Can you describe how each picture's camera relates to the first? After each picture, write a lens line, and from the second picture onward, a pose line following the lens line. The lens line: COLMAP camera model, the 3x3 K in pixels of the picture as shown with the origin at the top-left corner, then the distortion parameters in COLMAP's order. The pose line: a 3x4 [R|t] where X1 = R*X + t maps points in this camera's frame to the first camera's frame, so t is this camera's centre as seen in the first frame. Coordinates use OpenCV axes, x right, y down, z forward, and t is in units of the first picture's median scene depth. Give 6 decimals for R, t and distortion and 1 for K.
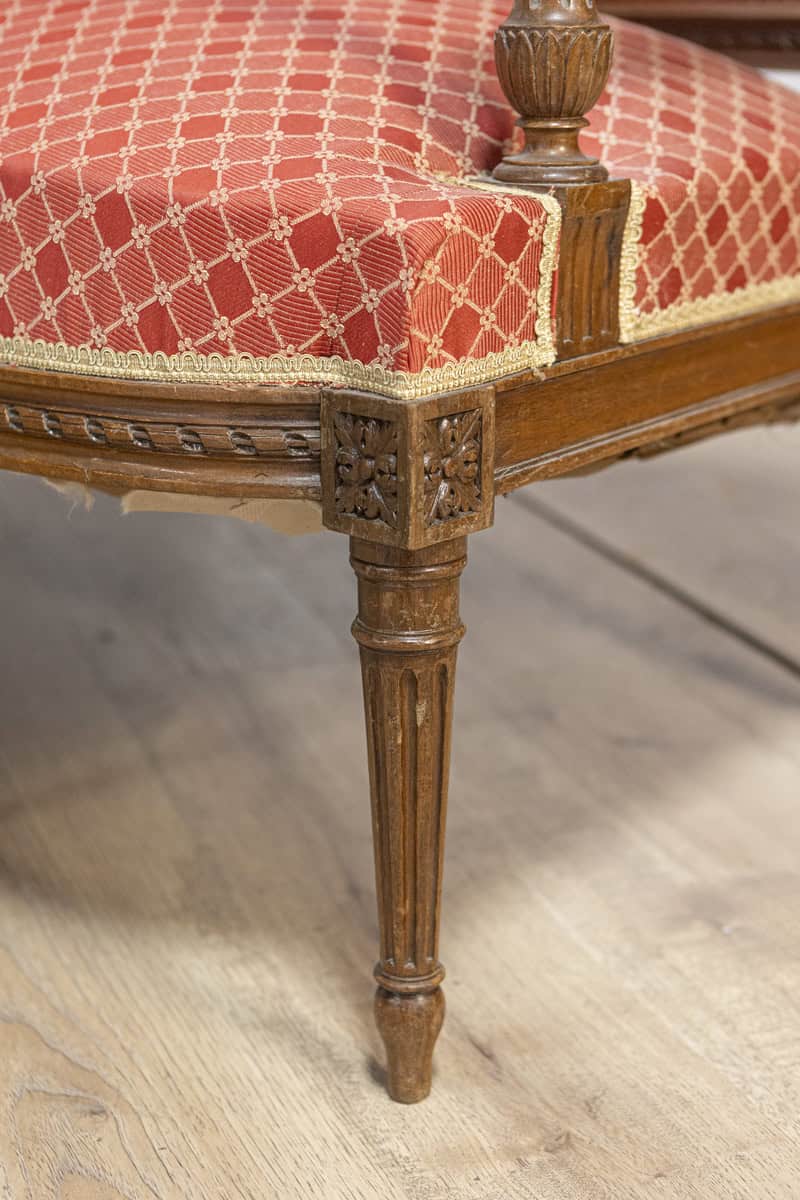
lens RADIAL K [[1991.4, 0, 383.4], [0, 1991.4, 558.7], [0, 0, 1]] dist [-0.047716, 0.000000]
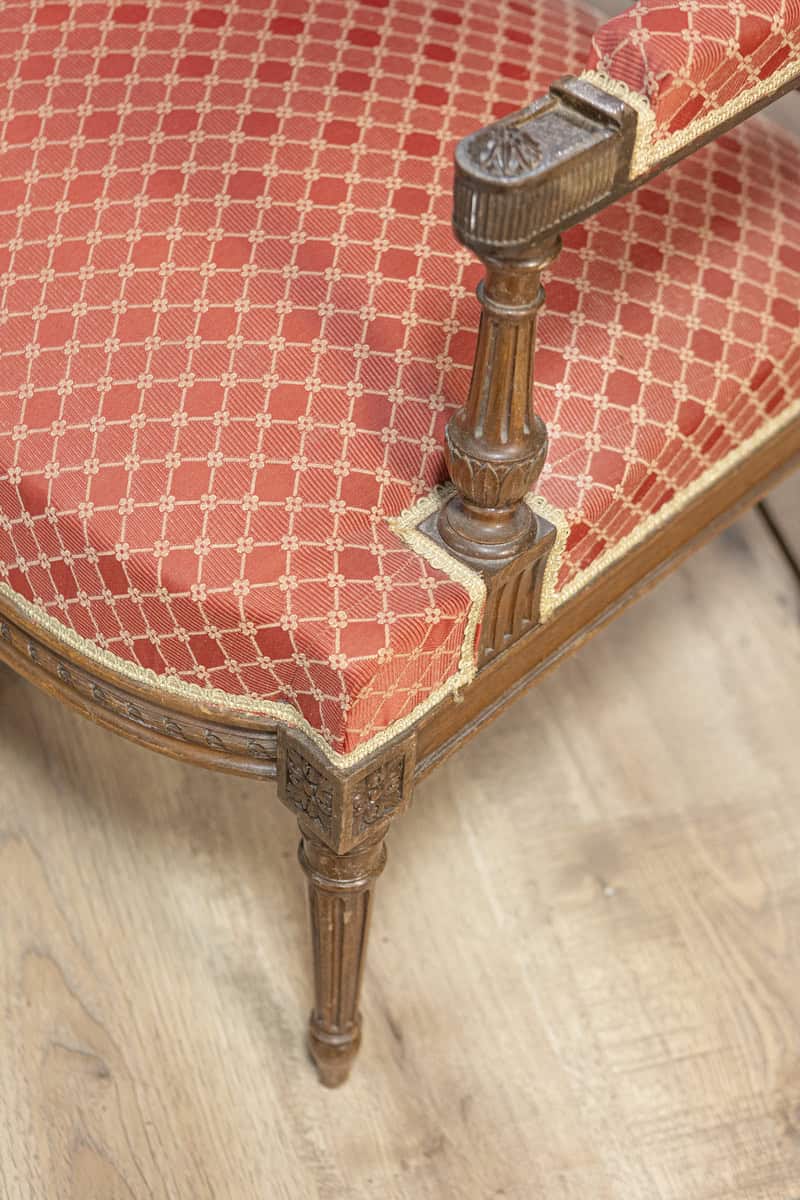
lens RADIAL K [[2118.8, 0, 374.1], [0, 2118.8, 543.3], [0, 0, 1]] dist [-0.022222, 0.000000]
pose [[0.996561, 0.079378, -0.023769, 0.047512], [-0.059326, 0.883792, 0.464104, -0.745465], [0.057846, -0.461098, 0.885462, -0.110377]]
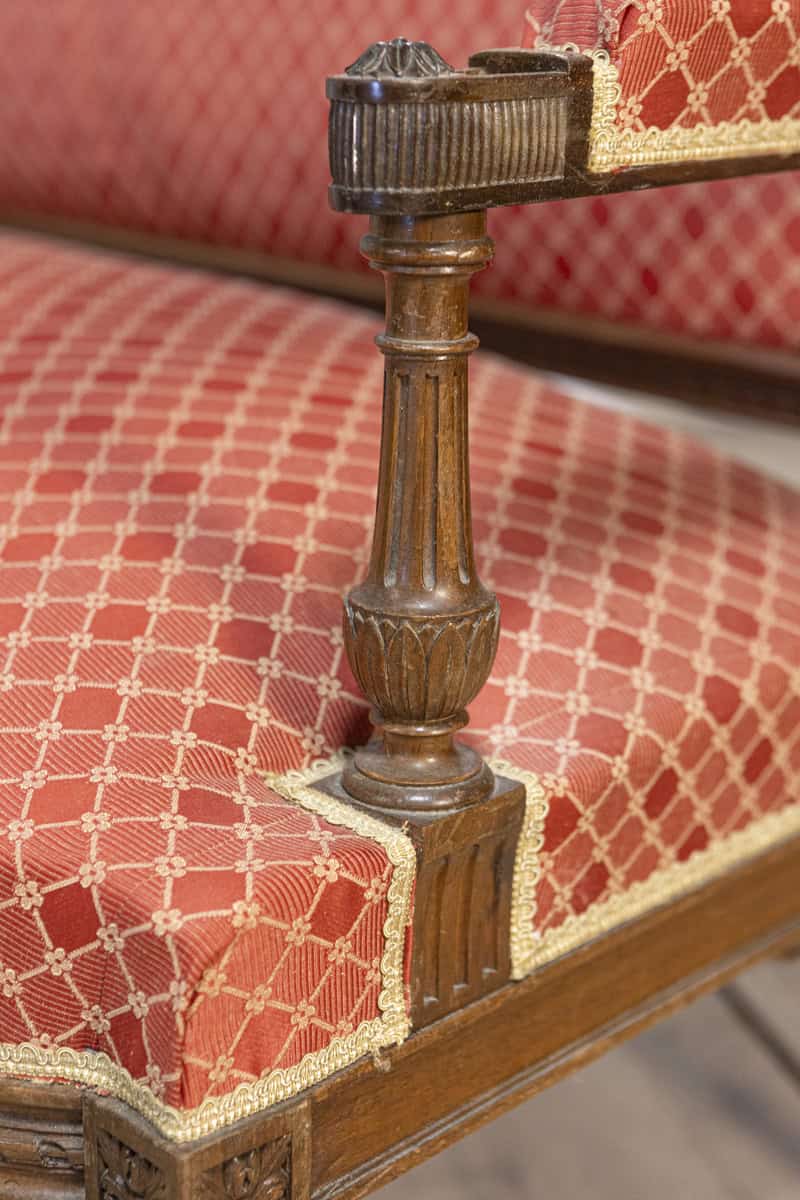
lens RADIAL K [[2159.6, 0, 388.7], [0, 2159.6, 596.1], [0, 0, 1]] dist [-0.054714, 0.000000]
pose [[0.997382, 0.037303, -0.061949, 0.119579], [-0.036532, 0.999241, 0.013536, -0.269219], [0.062406, -0.011237, 0.997988, 0.174718]]
